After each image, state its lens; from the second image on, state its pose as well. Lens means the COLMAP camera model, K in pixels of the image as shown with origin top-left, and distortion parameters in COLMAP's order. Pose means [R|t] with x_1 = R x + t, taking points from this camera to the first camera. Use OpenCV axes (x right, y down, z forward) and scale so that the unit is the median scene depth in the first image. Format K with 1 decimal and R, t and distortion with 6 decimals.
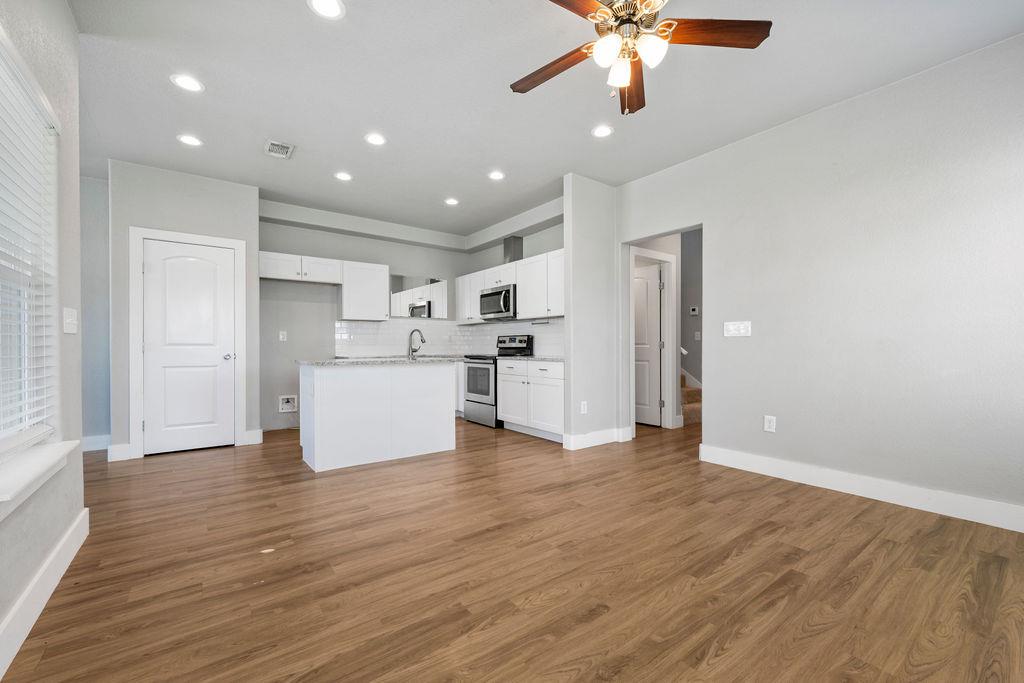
lens RADIAL K [[427.1, 0, 514.4], [0, 427.1, 346.3], [0, 0, 1]] dist [0.001831, 0.000135]
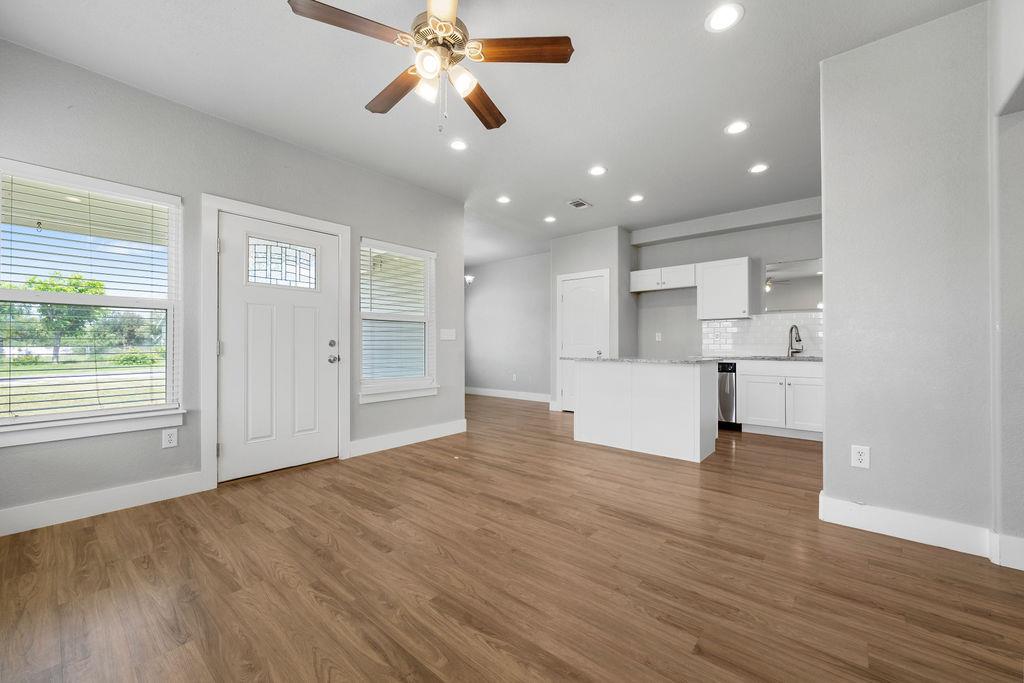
lens RADIAL K [[402.7, 0, 512.0], [0, 402.7, 341.5], [0, 0, 1]] dist [-0.000721, -0.000050]
pose [[0.206798, -0.005922, -0.978366, 1.043839], [-0.001538, 0.999978, -0.006378, -0.006233], [0.978382, 0.002823, 0.206785, 0.788666]]
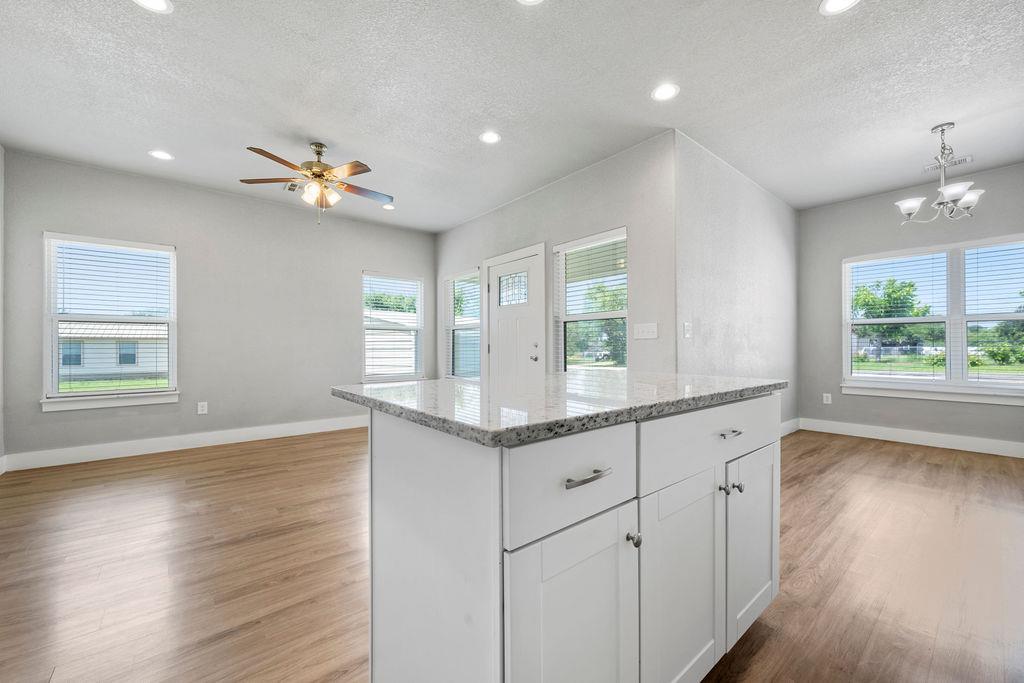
lens RADIAL K [[402.7, 0, 512.0], [0, 402.7, 341.5], [0, 0, 1]] dist [-0.000721, -0.000050]
pose [[-0.999270, 0.002120, -0.038136, -0.407272], [0.002371, 0.999976, -0.006541, -0.014282], [0.038122, -0.006627, -0.999251, 2.260869]]
